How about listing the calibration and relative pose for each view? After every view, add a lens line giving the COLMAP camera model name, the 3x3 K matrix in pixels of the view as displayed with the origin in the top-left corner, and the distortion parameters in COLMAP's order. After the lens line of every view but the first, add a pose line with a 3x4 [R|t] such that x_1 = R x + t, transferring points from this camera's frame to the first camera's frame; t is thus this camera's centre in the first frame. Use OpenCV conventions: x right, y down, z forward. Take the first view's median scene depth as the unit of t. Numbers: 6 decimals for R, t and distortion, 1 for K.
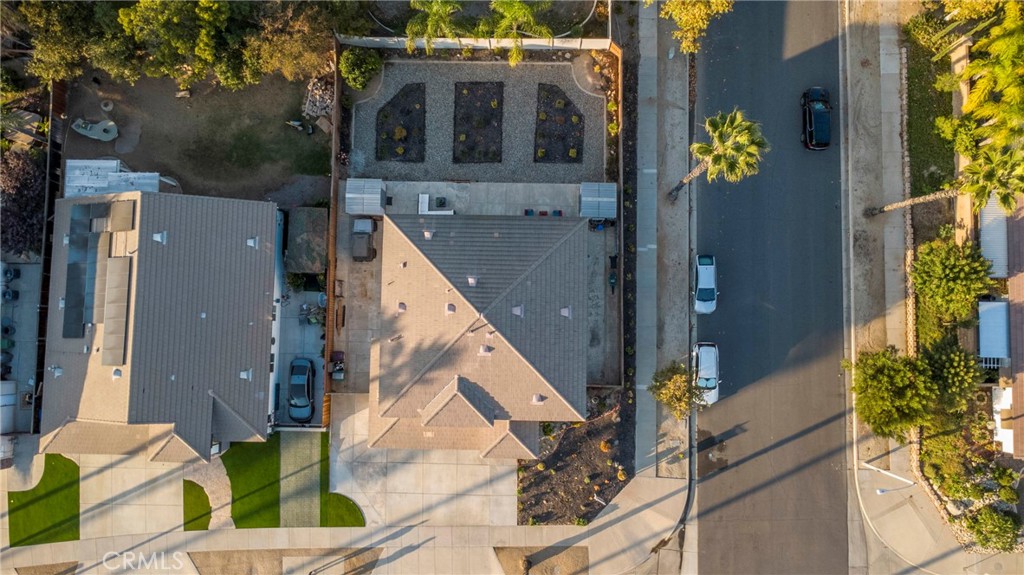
lens RADIAL K [[721.4, 0, 512.2], [0, 721.4, 289.1], [0, 0, 1]] dist [0.004862, -0.013973]
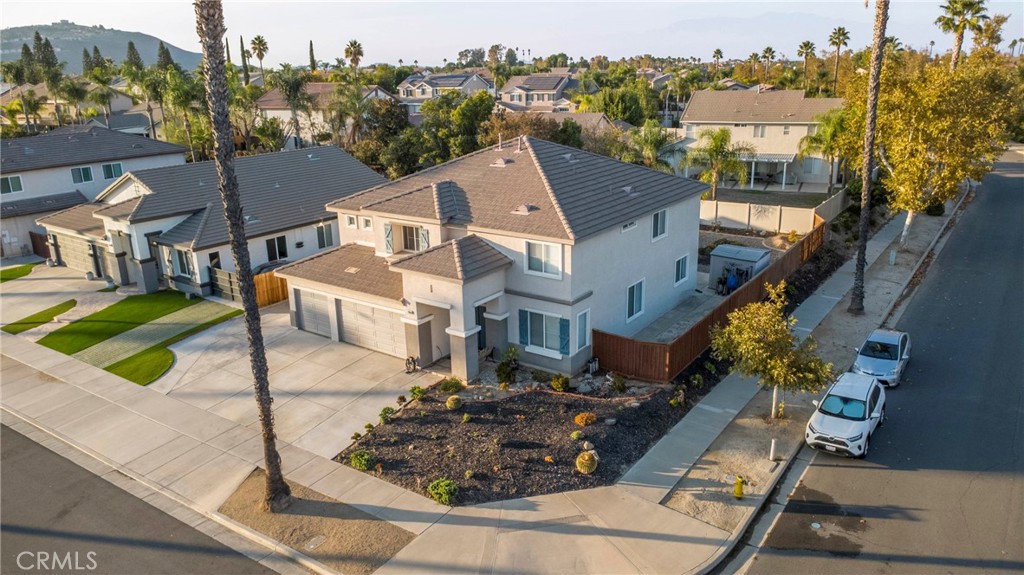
lens RADIAL K [[721.4, 0, 513.7], [0, 721.4, 286.1], [0, 0, 1]] dist [0.004862, -0.013973]
pose [[0.822615, 0.167940, -0.543231, 0.330166], [-0.566015, 0.332830, -0.754222, 0.567598], [0.054139, 0.927912, 0.368848, 0.734920]]
